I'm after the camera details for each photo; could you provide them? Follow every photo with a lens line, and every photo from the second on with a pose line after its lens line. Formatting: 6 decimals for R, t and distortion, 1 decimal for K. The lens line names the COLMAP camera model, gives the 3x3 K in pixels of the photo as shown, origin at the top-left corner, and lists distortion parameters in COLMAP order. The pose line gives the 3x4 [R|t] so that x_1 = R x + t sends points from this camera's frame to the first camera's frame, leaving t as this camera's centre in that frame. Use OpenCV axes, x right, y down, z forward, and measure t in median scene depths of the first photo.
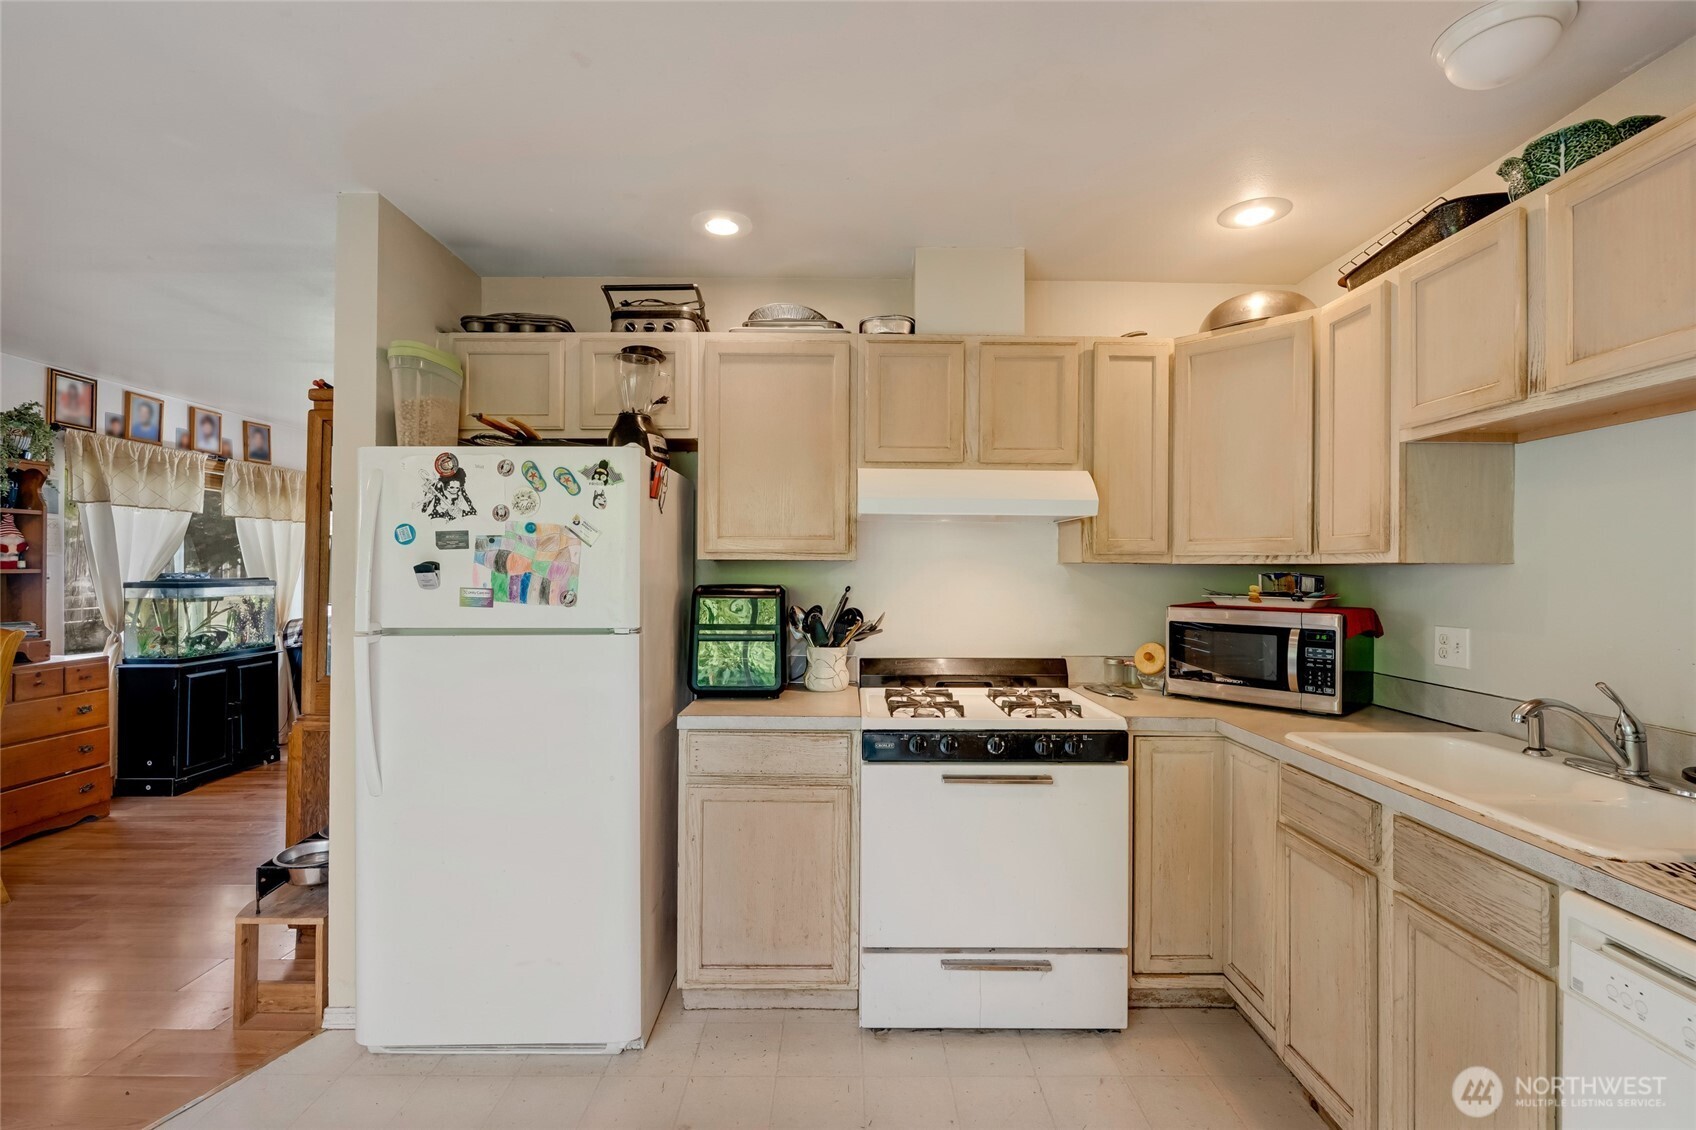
lens RADIAL K [[736.3, 0, 851.5], [0, 736.3, 564.8], [0, 0, 1]] dist [-0.001974, -0.000093]
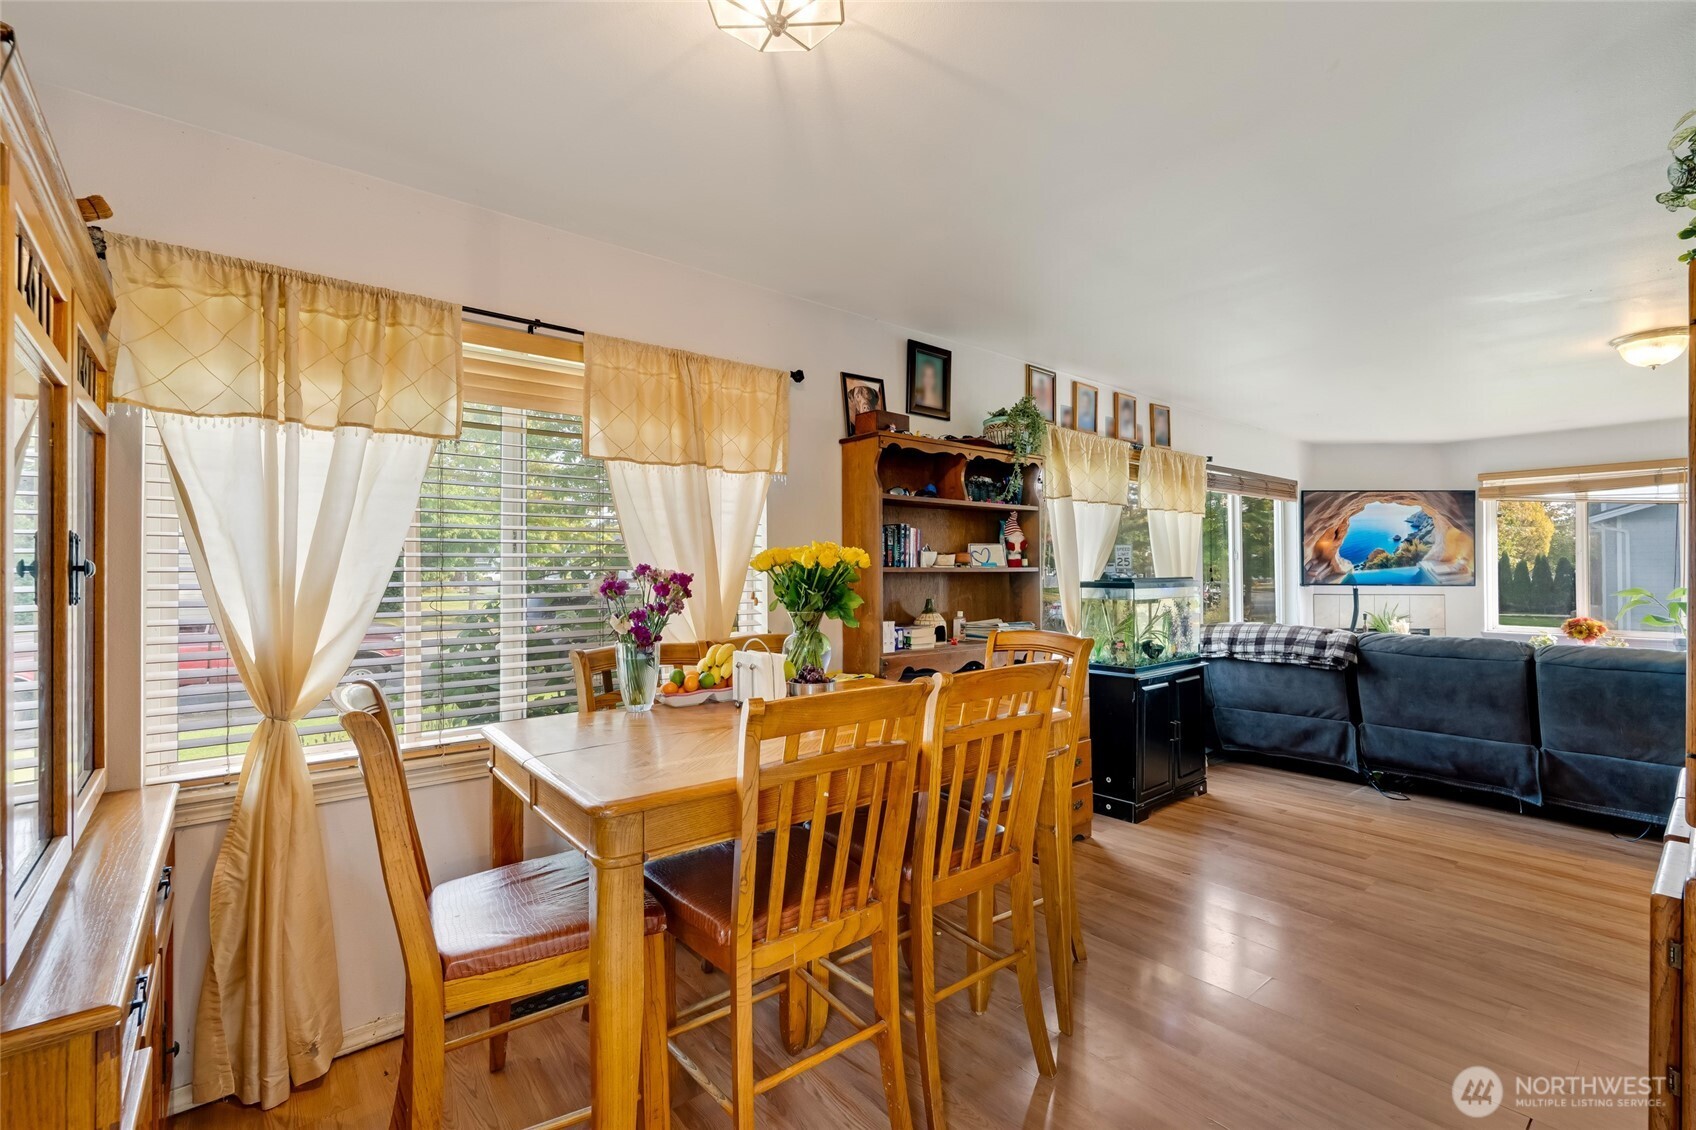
lens RADIAL K [[736.3, 0, 852.0], [0, 736.3, 566.3], [0, 0, 1]] dist [-0.001974, -0.000093]
pose [[0.638120, -0.009903, -0.769873, -0.351878], [0.009458, 0.999943, -0.005023, 0.004916], [0.769878, -0.004076, 0.638178, 0.134764]]
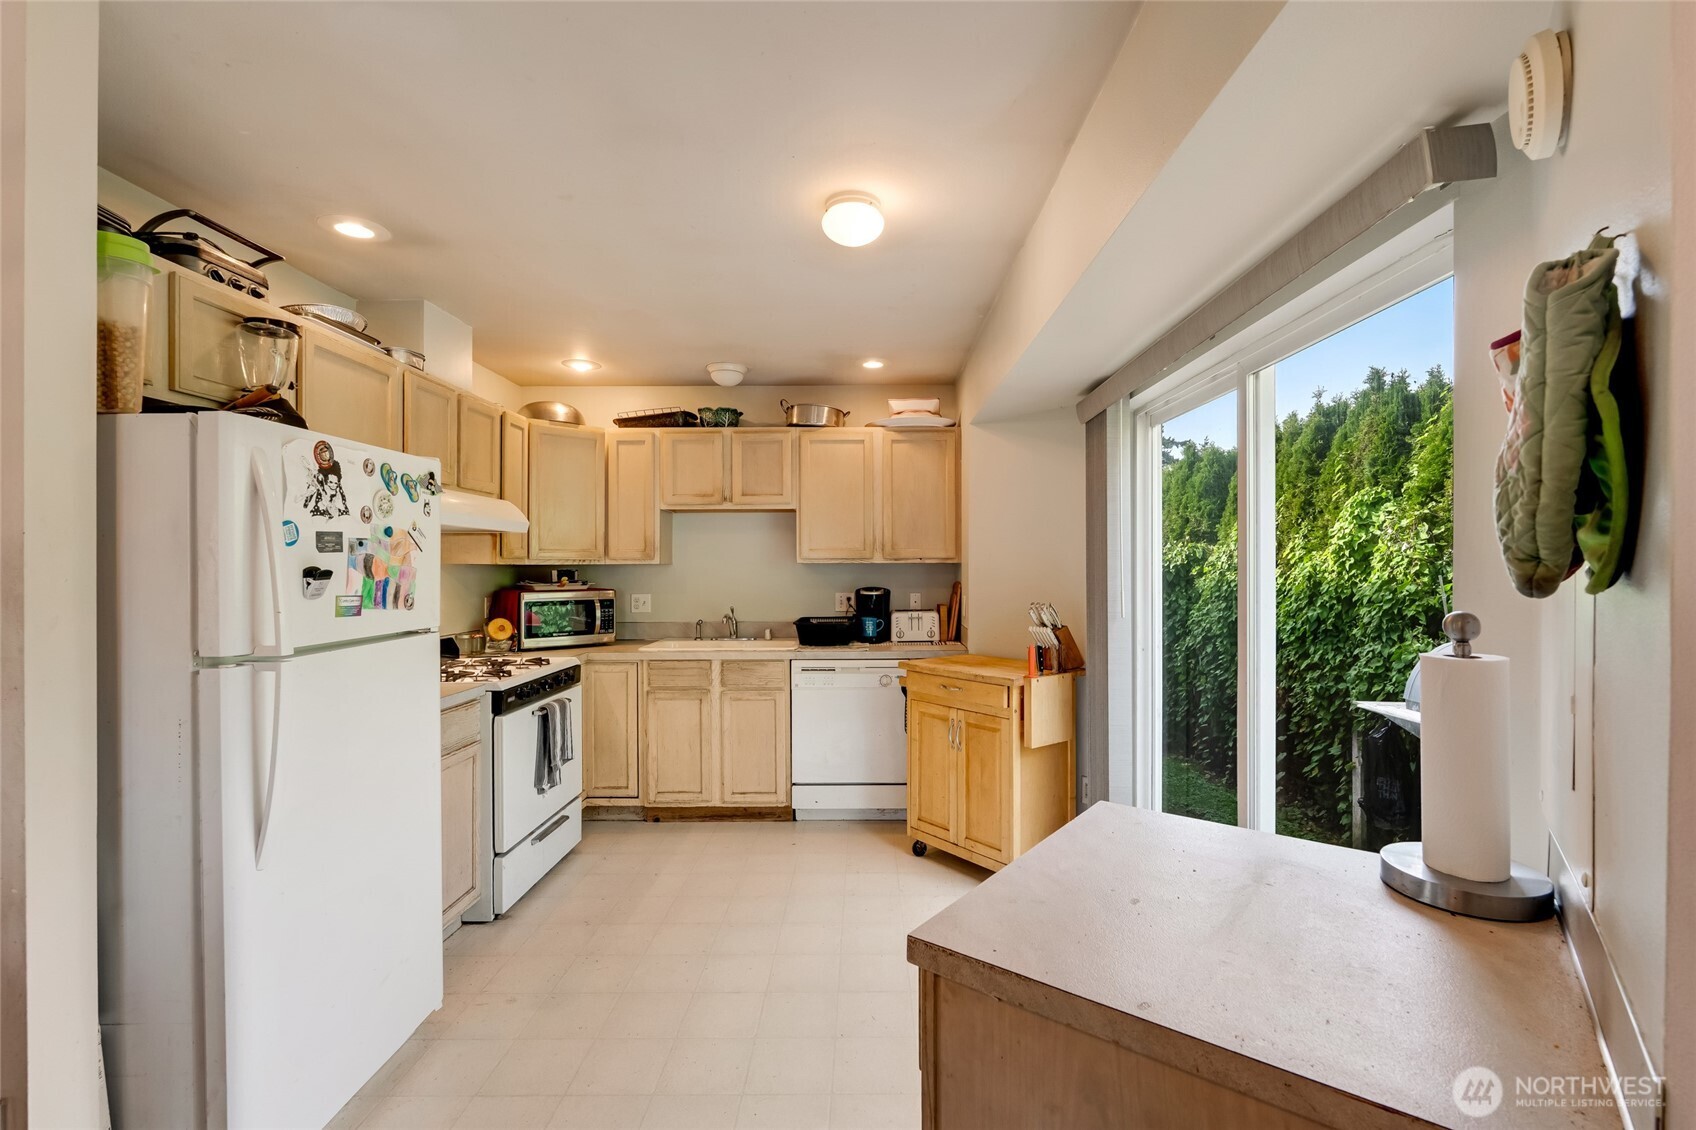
lens RADIAL K [[748.5, 0, 855.5], [0, 748.5, 565.4], [0, 0, 1]] dist [-0.005067, -0.000262]
pose [[0.019636, -0.005242, 0.999793, -1.418642], [-0.001793, 0.999984, 0.005278, -0.011778], [-0.999806, -0.001896, 0.019626, 0.358602]]
